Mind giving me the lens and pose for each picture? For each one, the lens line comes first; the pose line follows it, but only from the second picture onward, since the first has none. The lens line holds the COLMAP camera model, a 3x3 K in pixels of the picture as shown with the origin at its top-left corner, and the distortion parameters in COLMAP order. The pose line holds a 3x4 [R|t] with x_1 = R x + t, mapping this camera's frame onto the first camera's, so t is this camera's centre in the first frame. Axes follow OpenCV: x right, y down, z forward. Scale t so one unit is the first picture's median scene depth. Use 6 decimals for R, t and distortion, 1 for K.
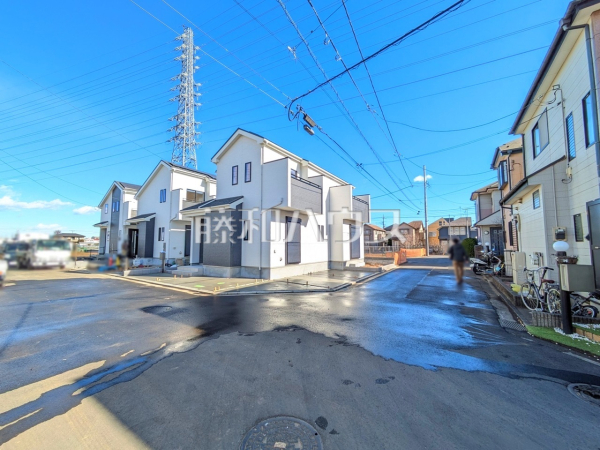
lens RADIAL K [[237.5, 0, 303.0], [0, 237.5, 228.6], [0, 0, 1]] dist [-0.003065, 0.001989]
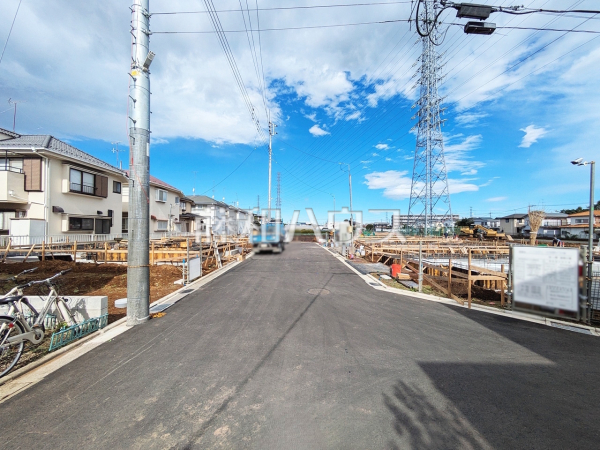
lens RADIAL K [[237.5, 0, 299.1], [0, 237.5, 229.0], [0, 0, 1]] dist [-0.003065, 0.001989]
pose [[0.547866, 0.001927, -0.836564, 0.116156], [0.045507, 0.998448, 0.032102, 0.003895], [0.835328, -0.055657, 0.546928, 0.152041]]
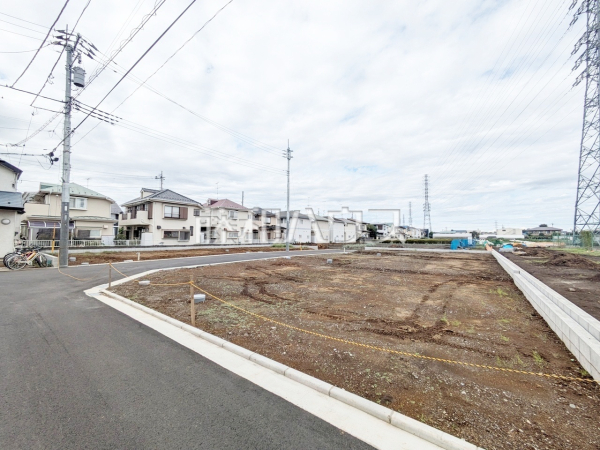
lens RADIAL K [[237.5, 0, 298.4], [0, 237.5, 222.6], [0, 0, 1]] dist [-0.003065, 0.001989]
pose [[-0.076635, -0.064600, -0.994964, 0.611574], [0.057652, 0.995942, -0.069104, 0.074653], [0.995391, -0.062657, -0.072600, 1.185708]]
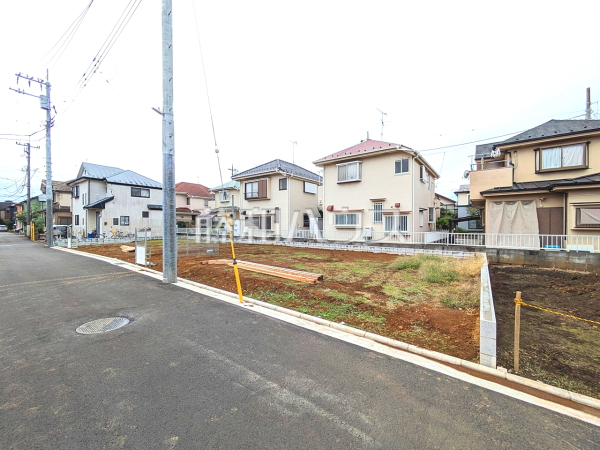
lens RADIAL K [[237.5, 0, 291.3], [0, 237.5, 227.4], [0, 0, 1]] dist [-0.003065, 0.001989]
pose [[-0.998314, 0.000080, 0.058041, -1.737769], [-0.002827, 0.998745, -0.050000, 0.082493], [-0.057972, -0.050079, -0.997061, 1.413397]]
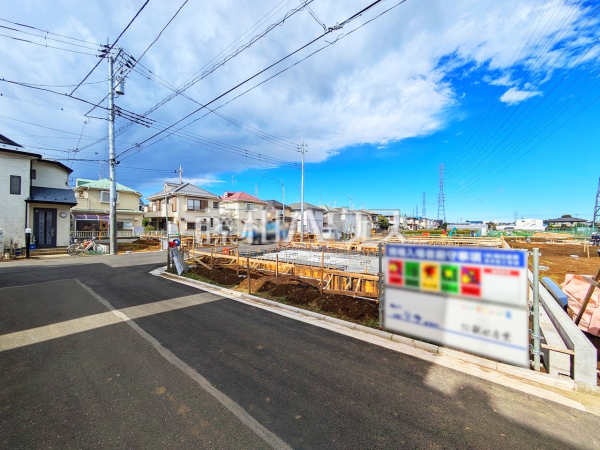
lens RADIAL K [[237.5, 0, 296.0], [0, 237.5, 223.5], [0, 0, 1]] dist [-0.003065, 0.001989]
pose [[-0.128107, -0.022518, -0.991505, 0.713329], [0.056615, 0.997946, -0.029980, 0.070267], [0.990143, -0.059975, -0.126569, 1.156095]]
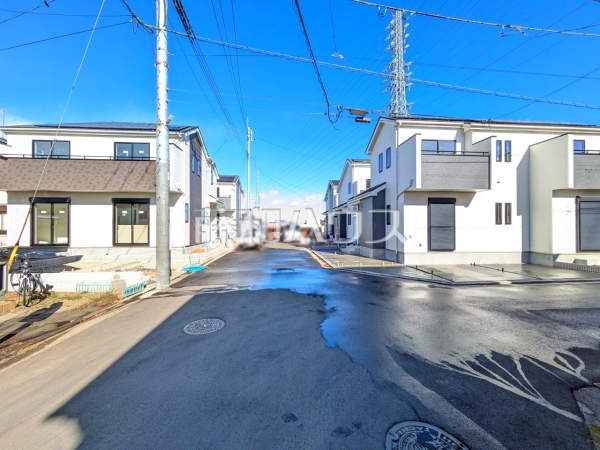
lens RADIAL K [[237.5, 0, 304.4], [0, 237.5, 226.9], [0, 0, 1]] dist [-0.003065, 0.001989]
pose [[0.631156, -0.002749, -0.775651, 0.308704], [0.054603, 0.997670, 0.040895, -0.003197], [0.773731, -0.068164, 0.629836, 0.057025]]
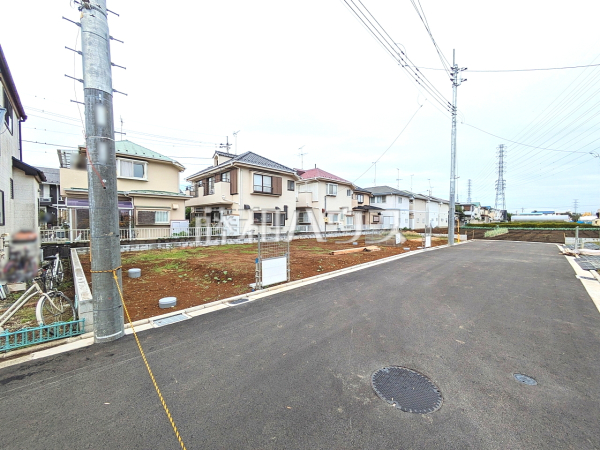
lens RADIAL K [[237.5, 0, 299.7], [0, 237.5, 226.9], [0, 0, 1]] dist [-0.003065, 0.001989]
pose [[-0.215438, 0.022990, -0.976247, -0.080007], [0.060525, 0.998115, 0.010148, 0.021102], [0.974640, -0.056901, -0.216424, 0.417516]]
